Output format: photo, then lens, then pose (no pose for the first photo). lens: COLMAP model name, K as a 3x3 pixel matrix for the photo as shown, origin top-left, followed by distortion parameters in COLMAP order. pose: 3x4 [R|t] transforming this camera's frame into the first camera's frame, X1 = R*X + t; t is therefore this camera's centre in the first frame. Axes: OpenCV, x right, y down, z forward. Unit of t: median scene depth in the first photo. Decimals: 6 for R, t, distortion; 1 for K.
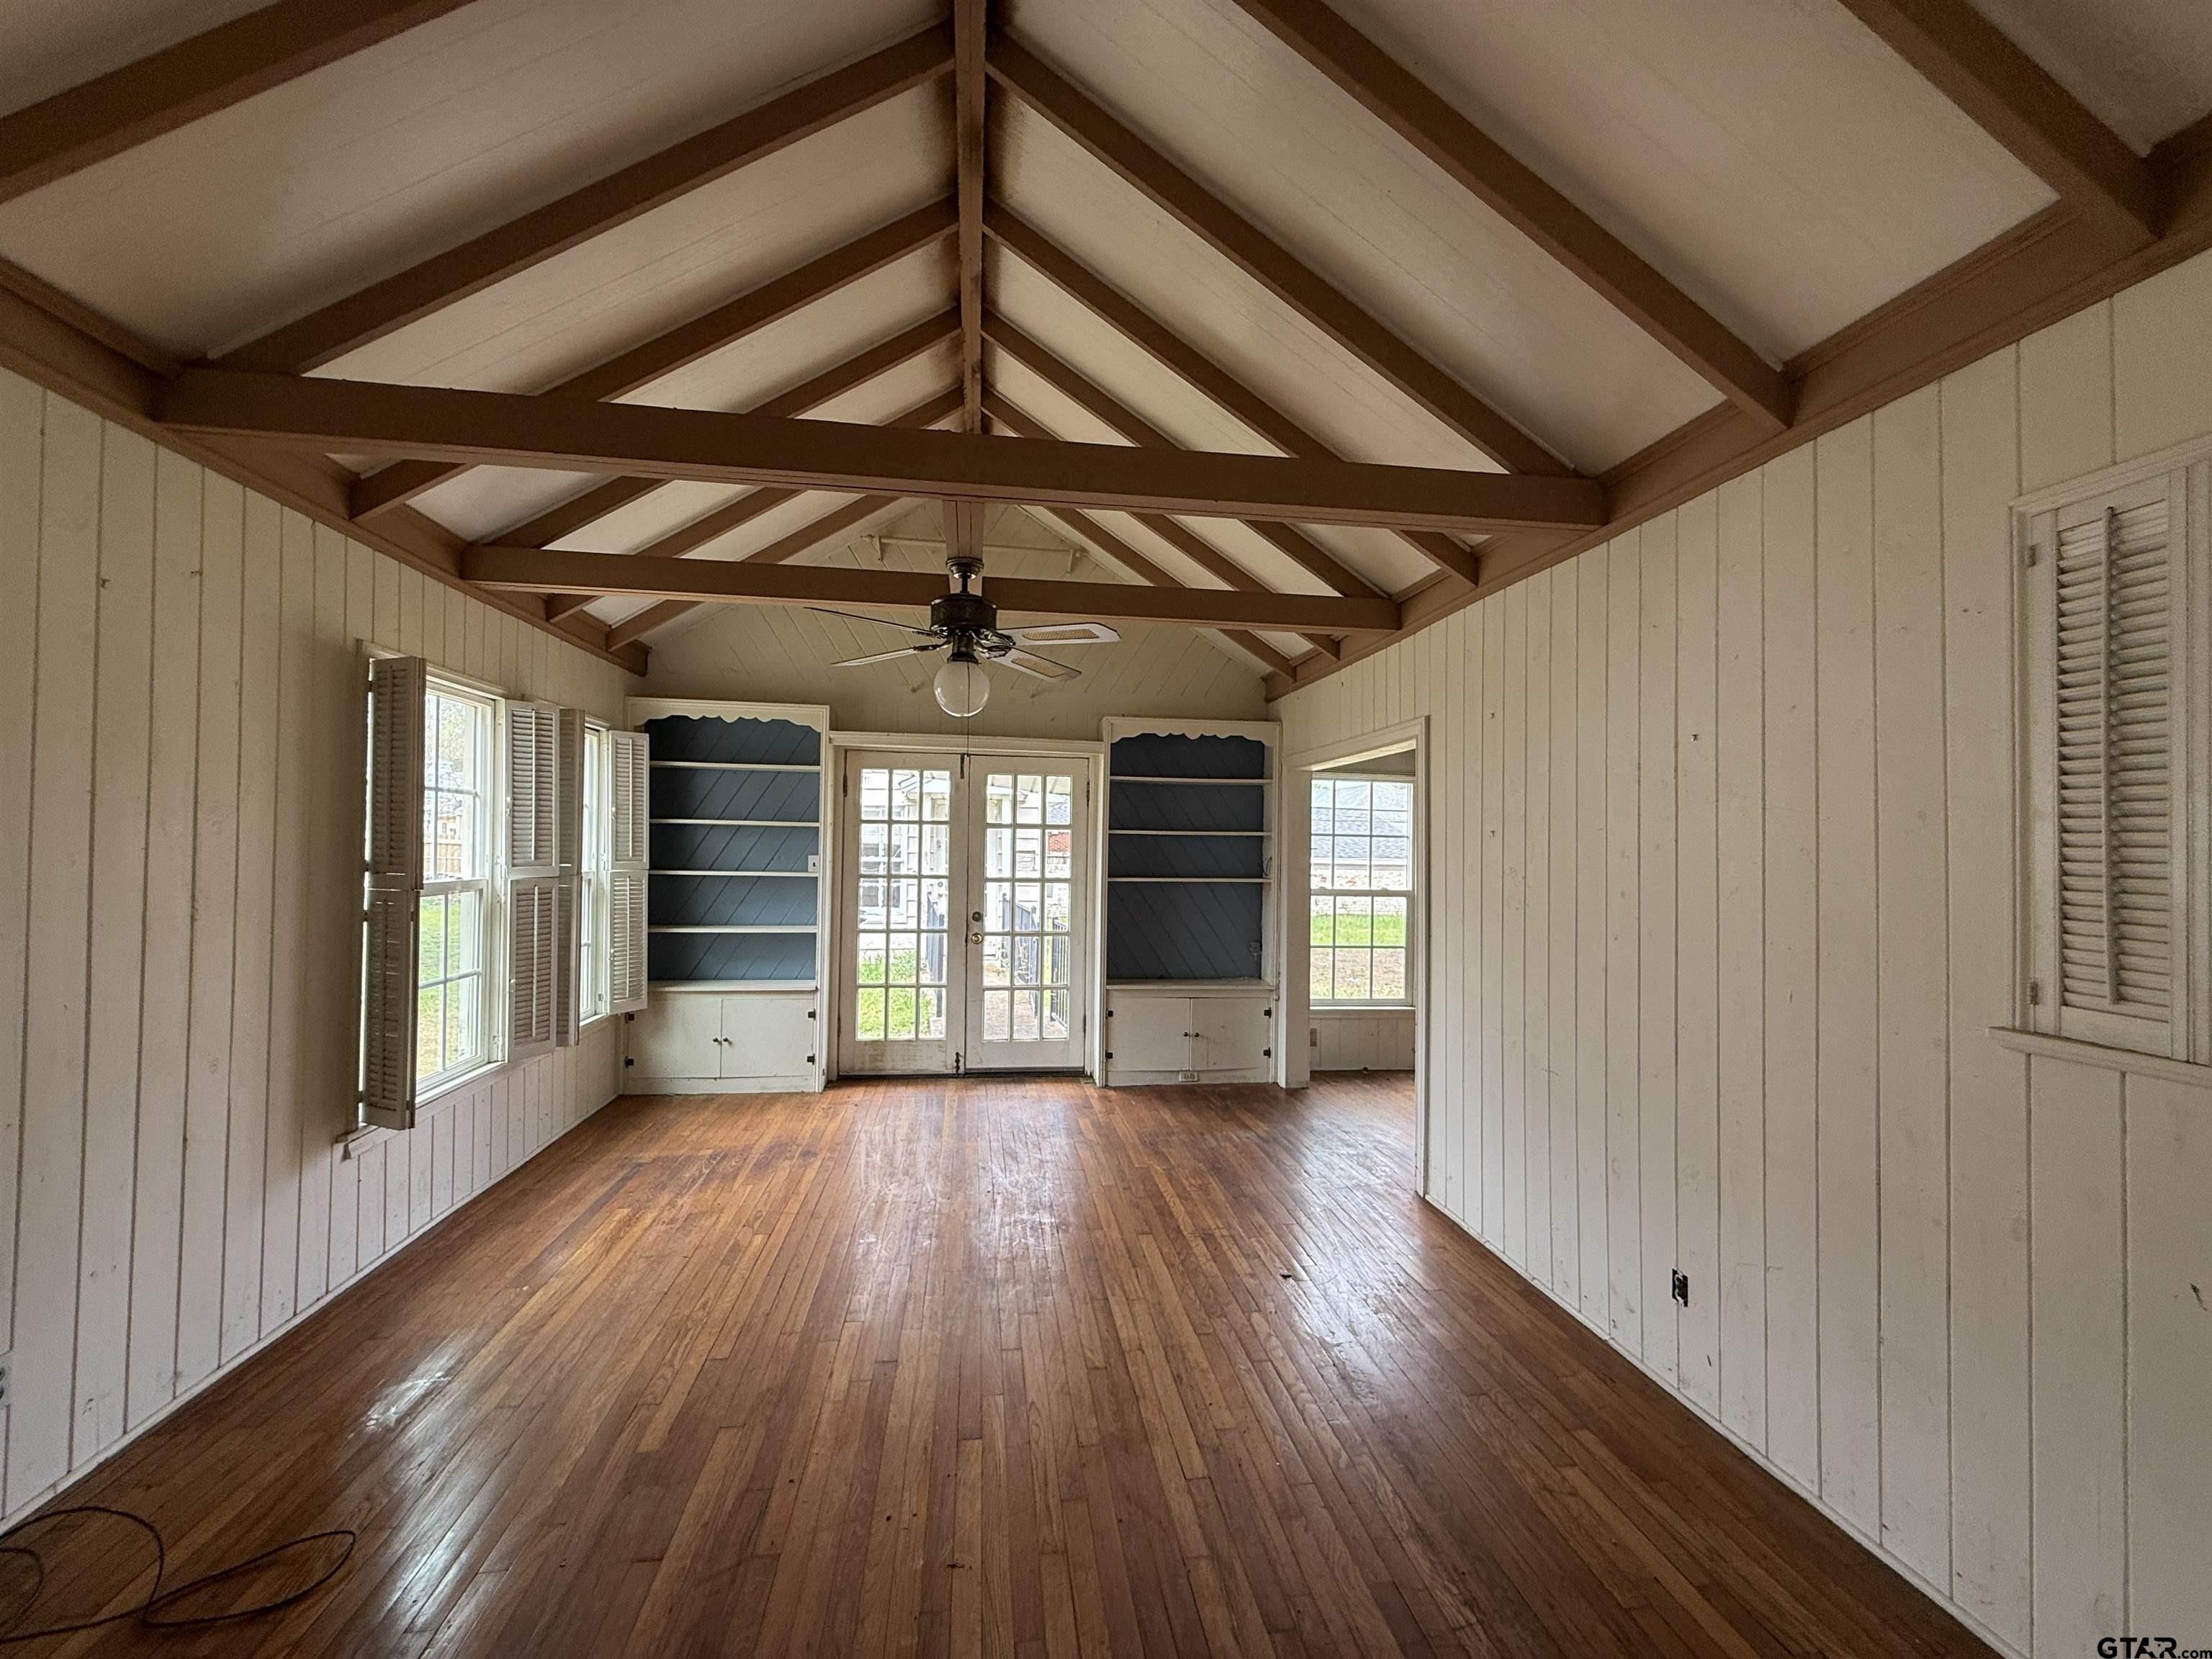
lens RADIAL K [[881.0, 0, 1101.5], [0, 881.0, 834.9], [0, 0, 1]] dist [-0.000634, 0.000435]
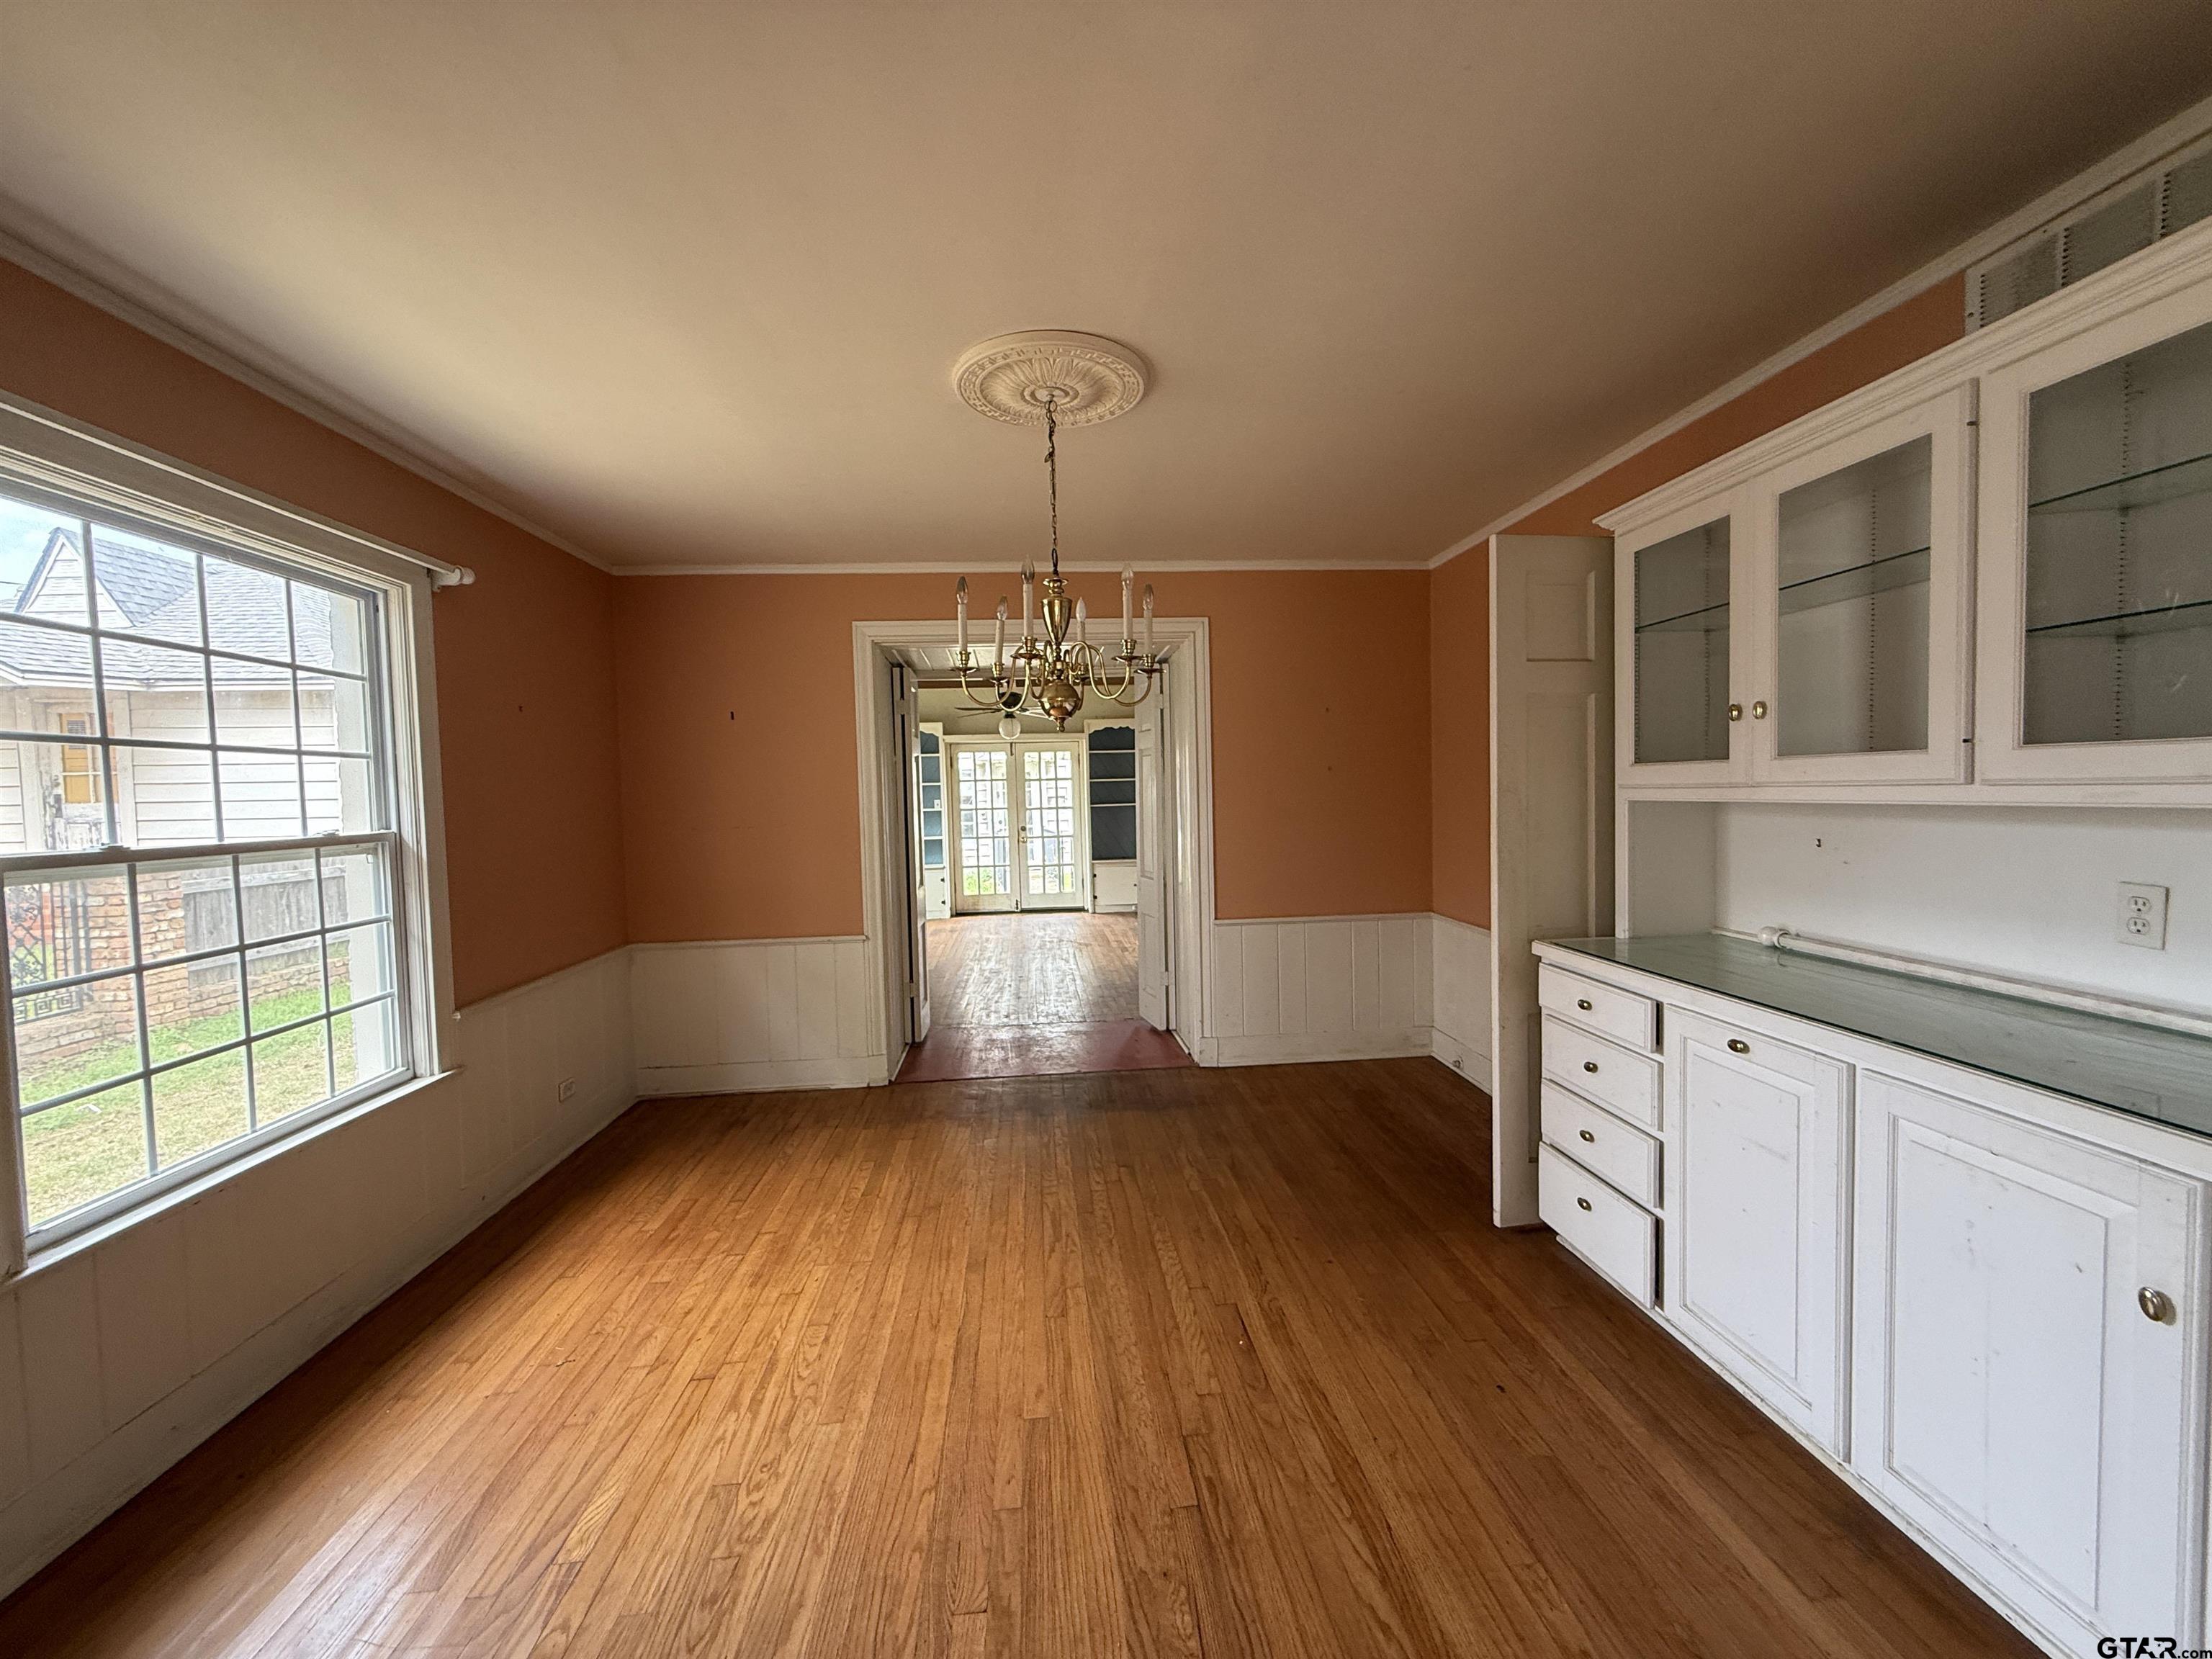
lens RADIAL K [[881.0, 0, 1105.9], [0, 881.0, 828.9], [0, 0, 1]] dist [-0.000634, 0.000435]
pose [[0.996845, -0.042621, -0.066955, 0.164048], [0.046070, 0.997643, 0.050847, 0.005672], [0.064630, -0.053771, 0.996460, -0.884330]]
